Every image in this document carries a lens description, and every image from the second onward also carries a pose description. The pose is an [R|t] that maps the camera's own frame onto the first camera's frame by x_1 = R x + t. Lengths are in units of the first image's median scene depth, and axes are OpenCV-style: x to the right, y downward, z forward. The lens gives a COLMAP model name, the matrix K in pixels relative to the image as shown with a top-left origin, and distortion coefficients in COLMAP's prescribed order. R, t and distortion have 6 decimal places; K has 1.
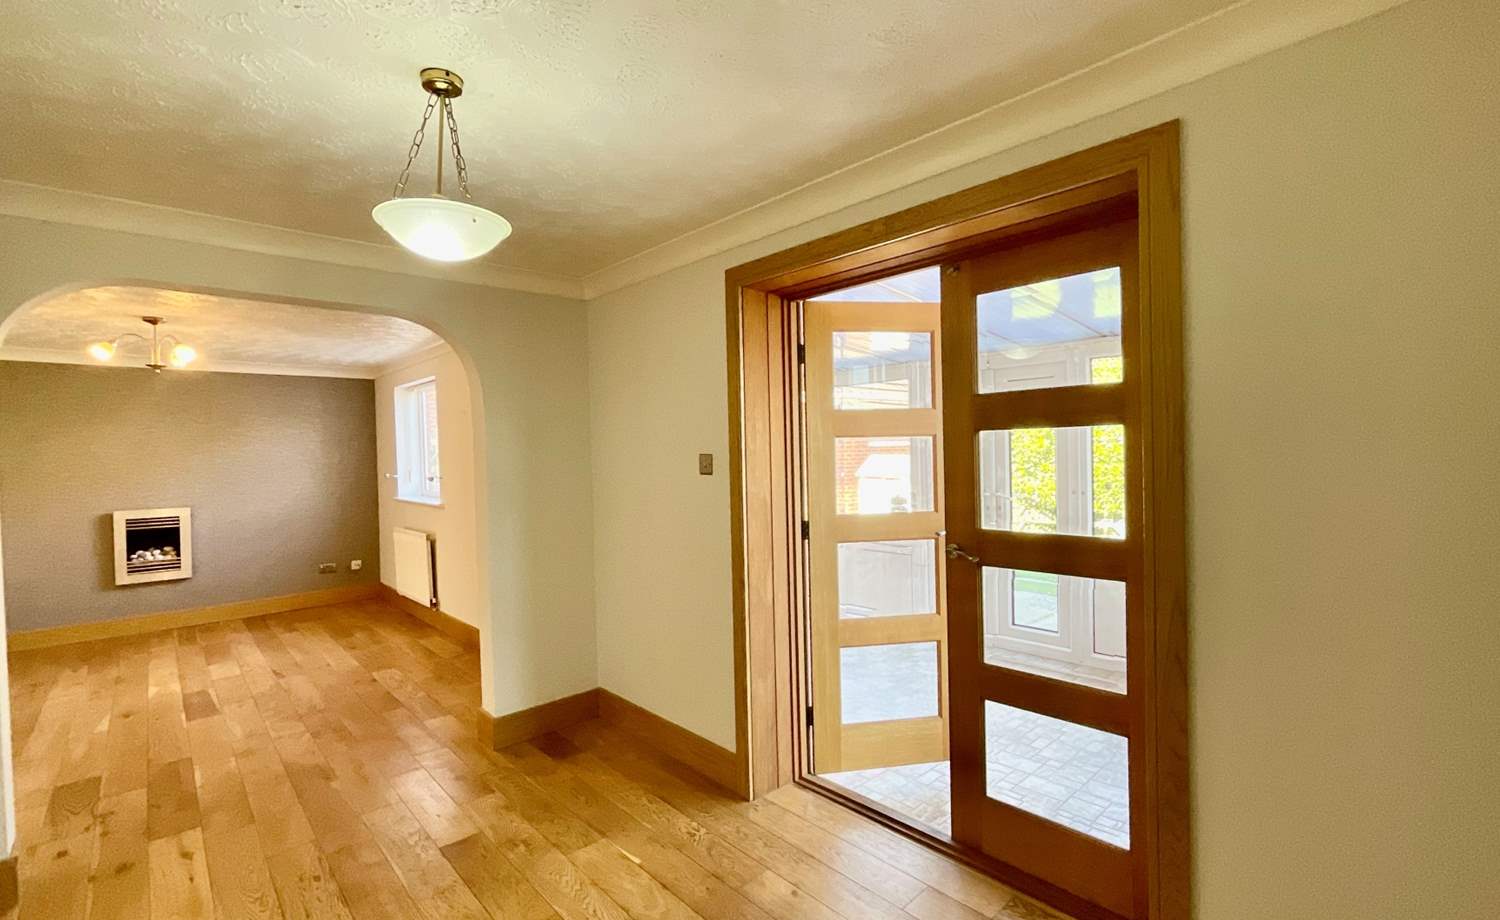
lens RADIAL K [[642.3, 0, 750.2], [0, 642.3, 462.8], [0, 0, 1]] dist [0.002036, 0.000586]
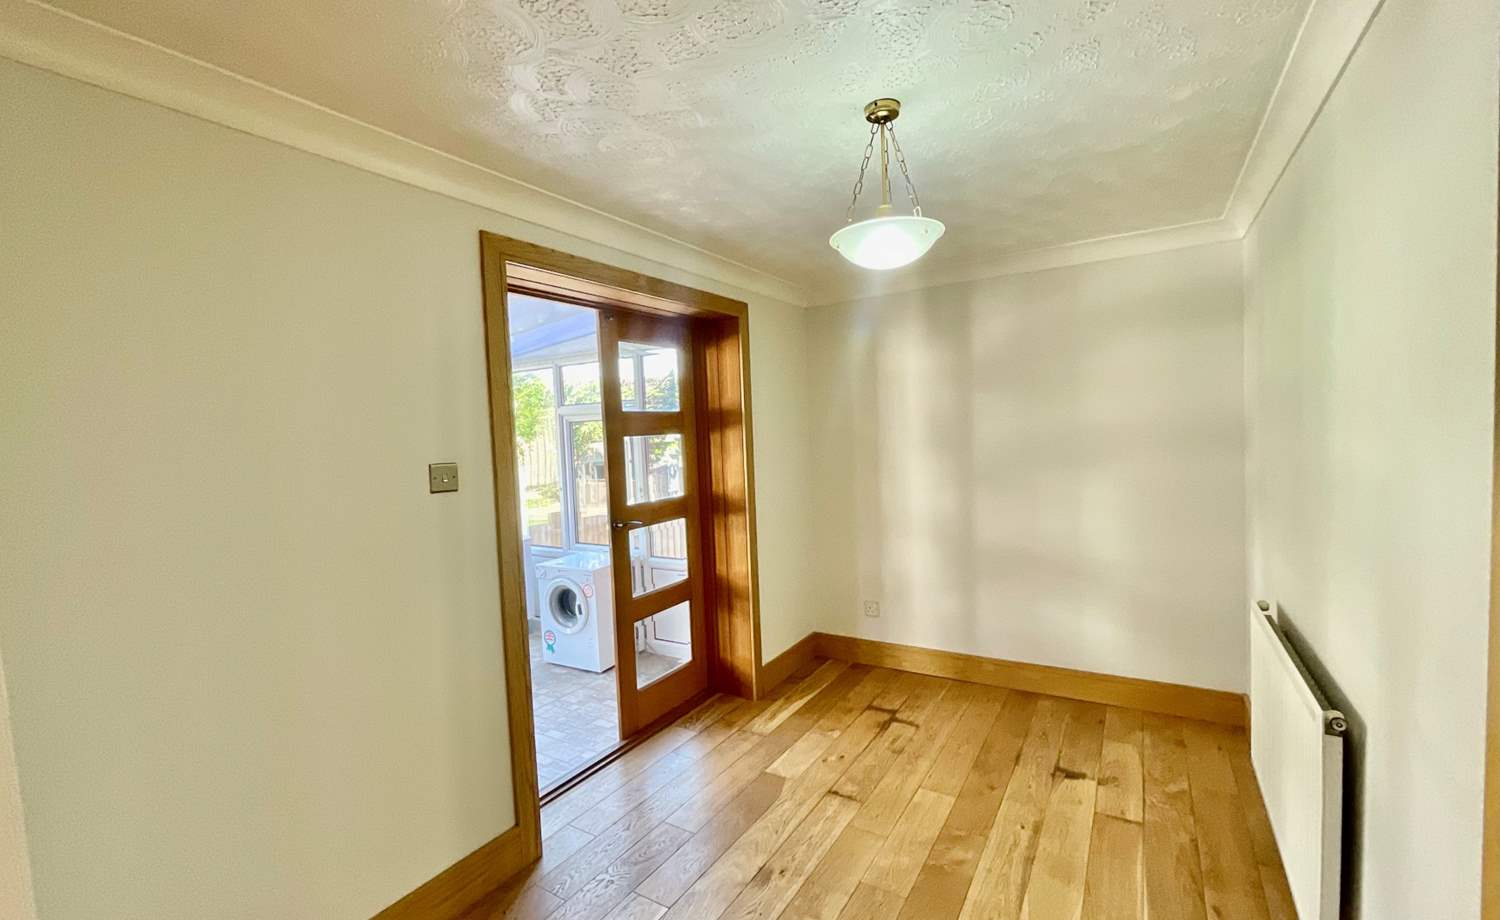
lens RADIAL K [[642.3, 0, 750.2], [0, 642.3, 462.8], [0, 0, 1]] dist [0.002036, 0.000586]
pose [[-0.243864, -0.015249, 0.969690, -1.063825], [0.064801, 0.997386, 0.031981, -0.019766], [-0.967642, 0.070636, -0.242238, 1.047855]]
